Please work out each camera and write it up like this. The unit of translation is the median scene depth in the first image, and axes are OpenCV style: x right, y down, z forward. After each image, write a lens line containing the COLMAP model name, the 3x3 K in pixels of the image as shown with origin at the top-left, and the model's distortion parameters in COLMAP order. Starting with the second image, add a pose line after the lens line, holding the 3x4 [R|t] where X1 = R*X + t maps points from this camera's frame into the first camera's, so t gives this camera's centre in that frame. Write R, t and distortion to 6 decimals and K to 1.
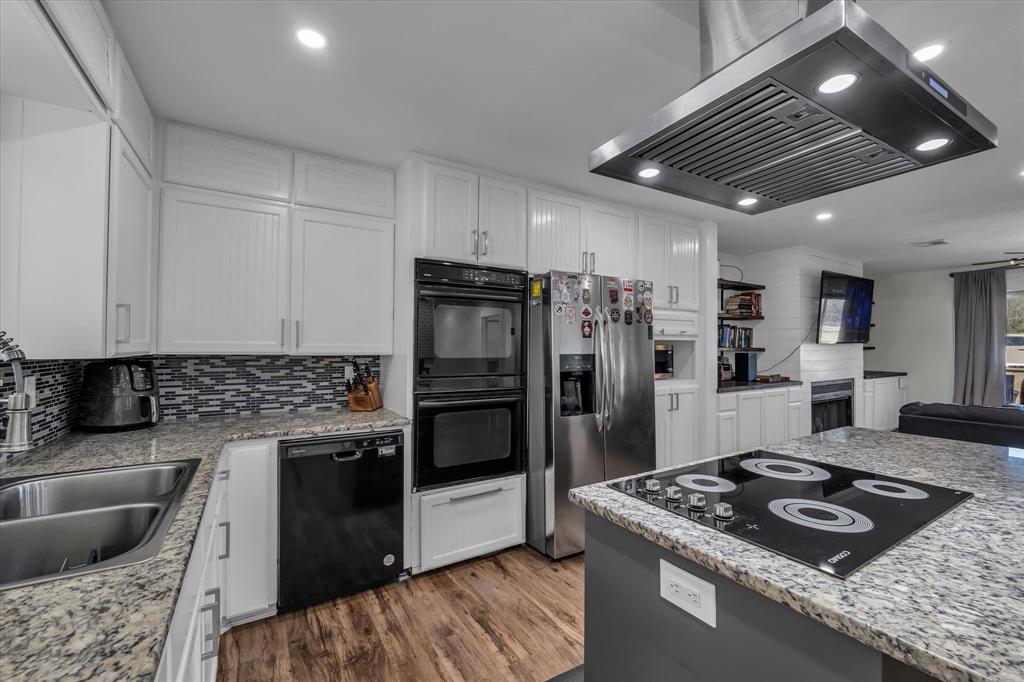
lens RADIAL K [[422.8, 0, 510.7], [0, 422.8, 340.9], [0, 0, 1]] dist [-0.009500, -0.000114]
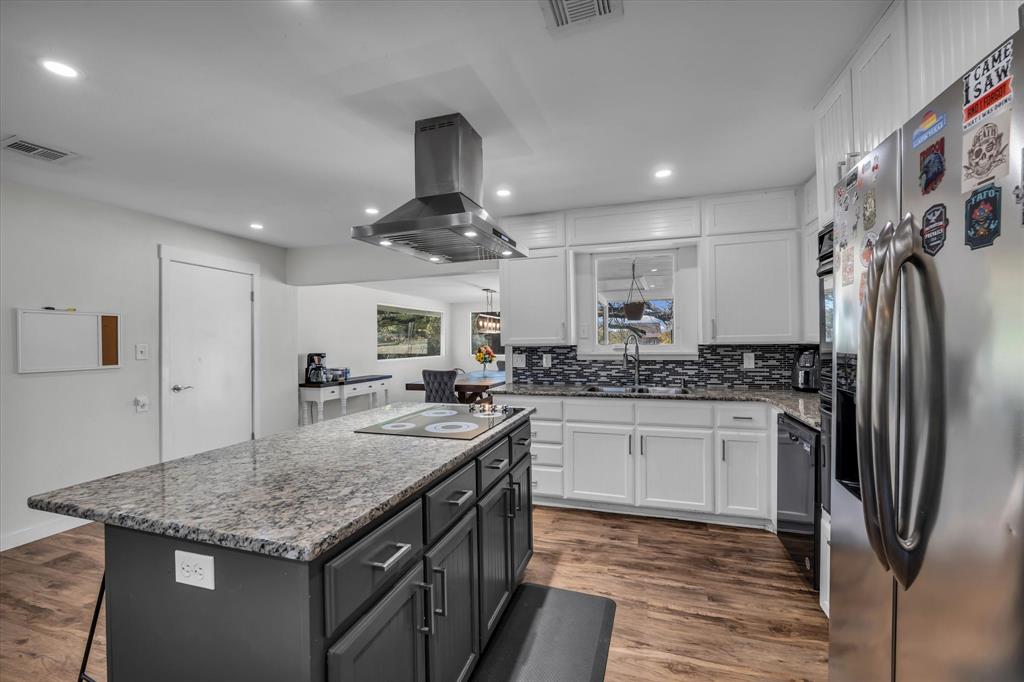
lens RADIAL K [[422.8, 0, 510.7], [0, 422.8, 340.9], [0, 0, 1]] dist [-0.009500, -0.000114]
pose [[-0.755165, 0.005842, -0.655508, 0.757607], [0.018580, 0.999749, -0.012495, 0.018127], [0.655271, -0.021615, -0.755085, 1.172914]]
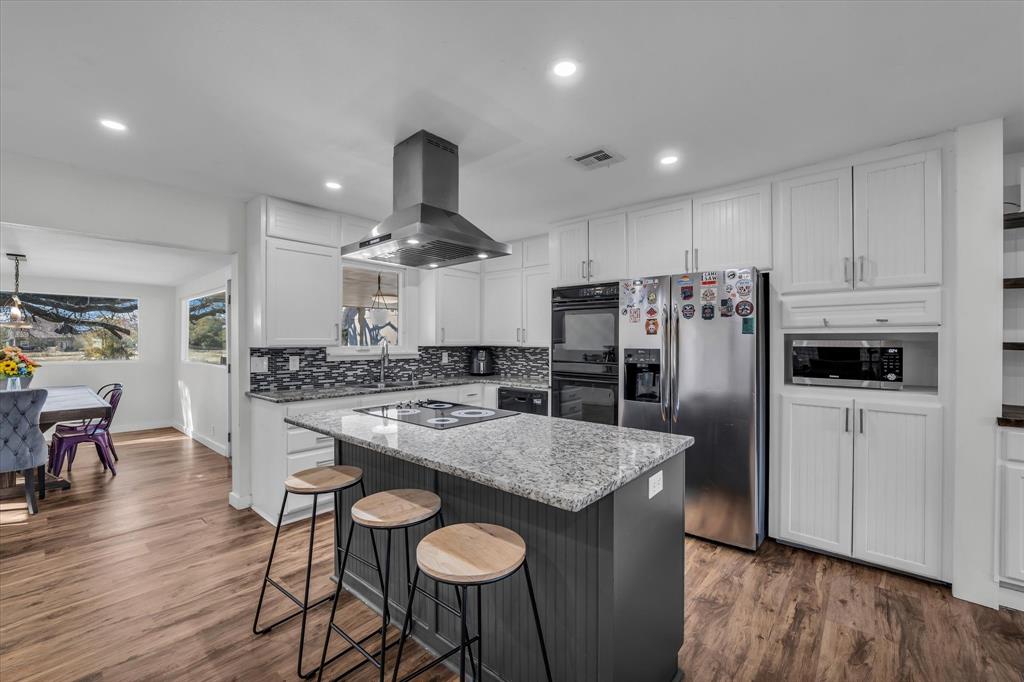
lens RADIAL K [[422.8, 0, 510.7], [0, 422.8, 340.9], [0, 0, 1]] dist [-0.009500, -0.000114]
pose [[0.308321, -0.004400, -0.951272, 1.231902], [0.011468, 0.999934, -0.000909, 0.007473], [0.951213, -0.010629, 0.308351, 0.324672]]
